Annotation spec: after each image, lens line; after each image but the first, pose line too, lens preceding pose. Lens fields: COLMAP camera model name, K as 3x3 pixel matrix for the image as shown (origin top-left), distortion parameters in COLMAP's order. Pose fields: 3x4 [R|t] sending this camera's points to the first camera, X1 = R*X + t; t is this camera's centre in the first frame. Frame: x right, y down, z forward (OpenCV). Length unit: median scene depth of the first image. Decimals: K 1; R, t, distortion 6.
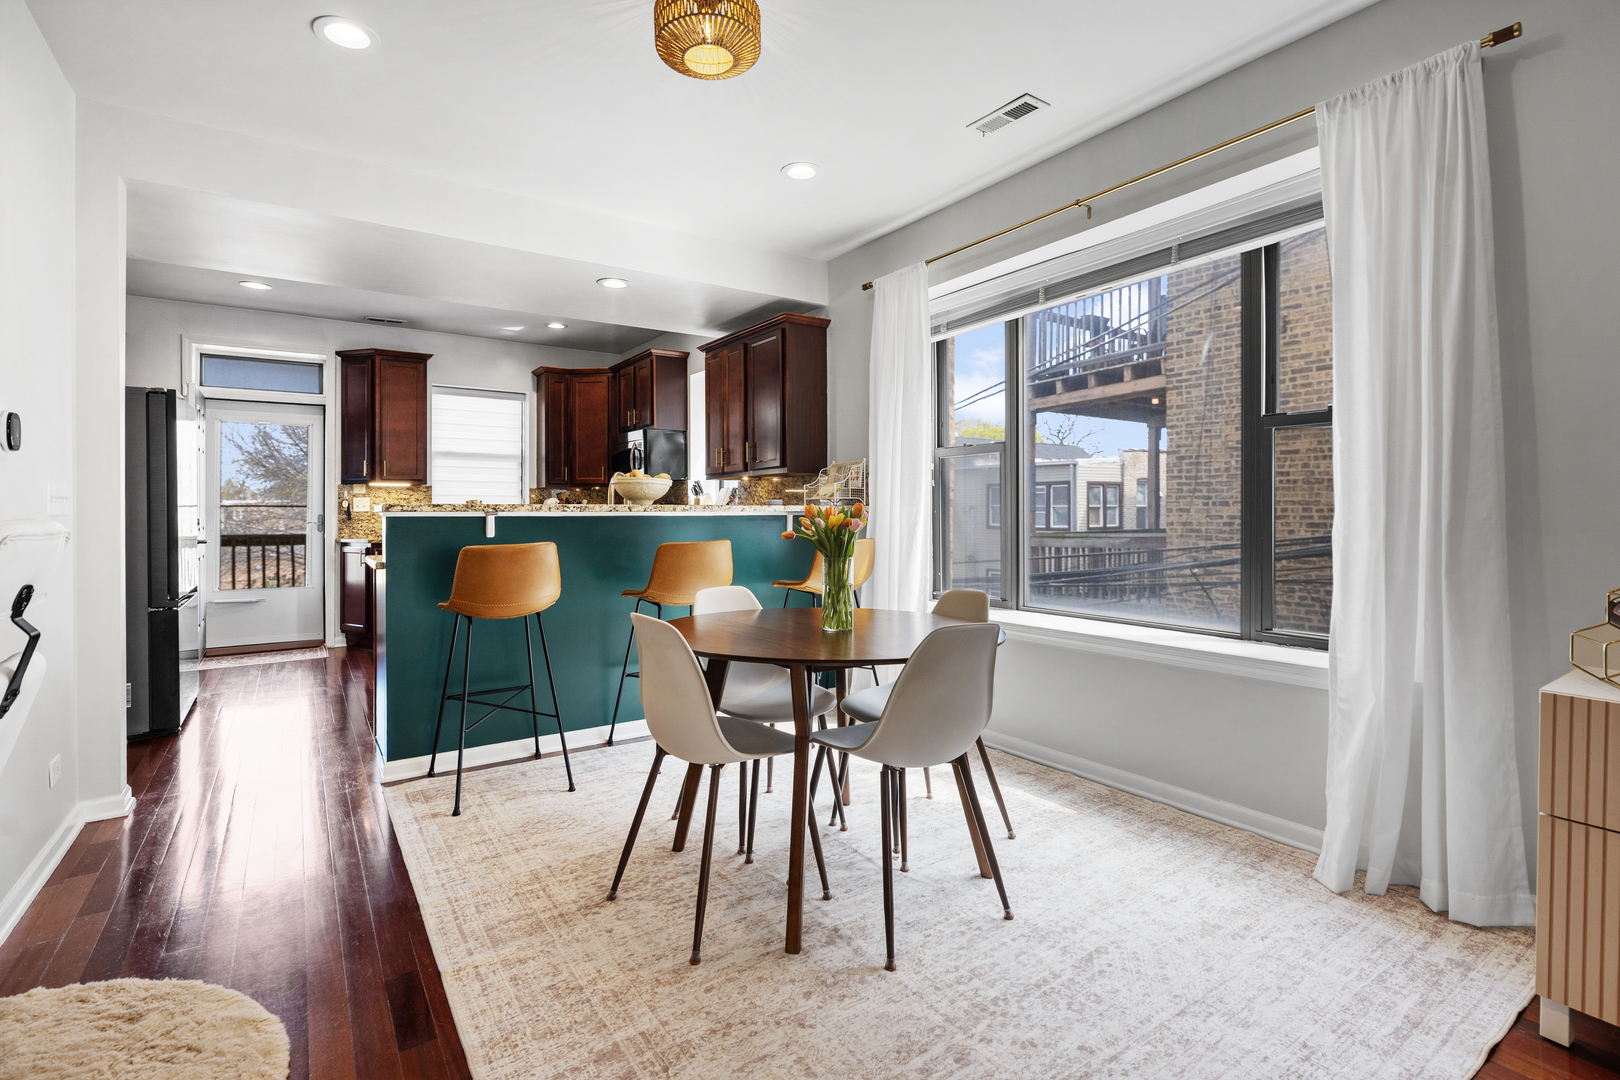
lens RADIAL K [[749.4, 0, 802.6], [0, 749.4, 524.3], [0, 0, 1]] dist [-0.000278, 0.000521]
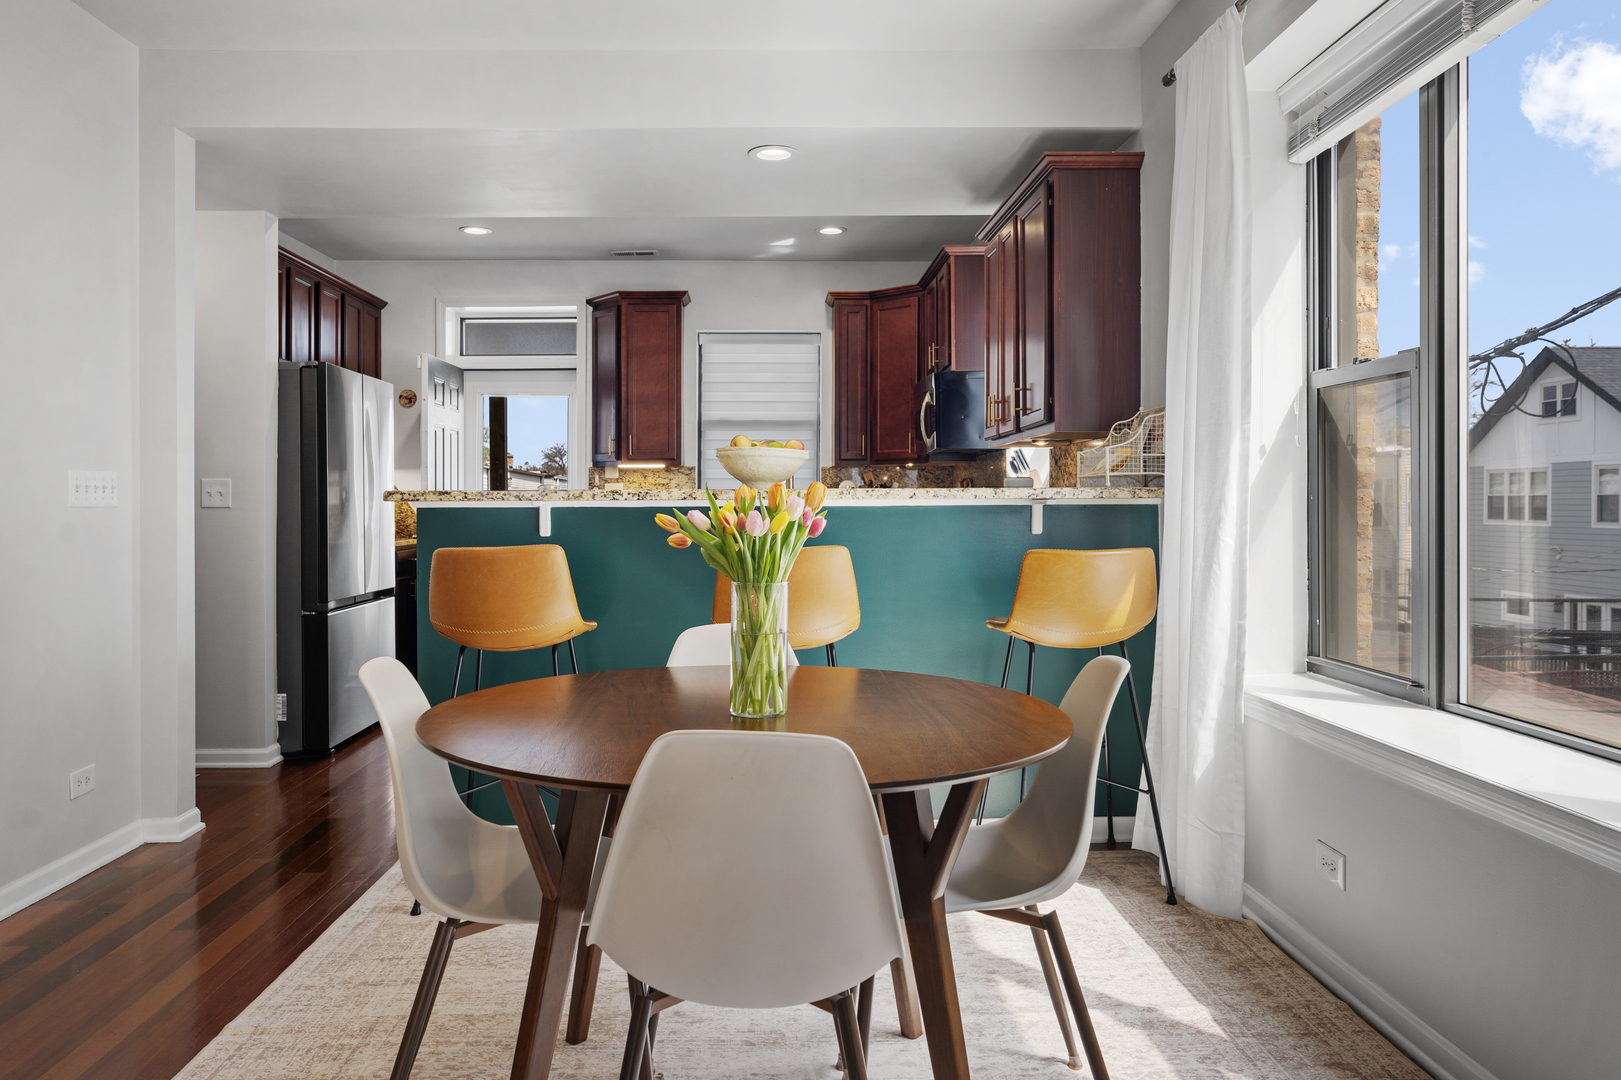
lens RADIAL K [[1100.2, 0, 784.7], [0, 1100.2, 521.9], [0, 0, 1]] dist [-0.006609, -0.000957]
pose [[0.847058, 0.006468, -0.531461, 0.177624], [-0.004739, 0.999978, 0.004618, -0.001393], [0.531479, -0.001393, 0.847070, 0.120846]]
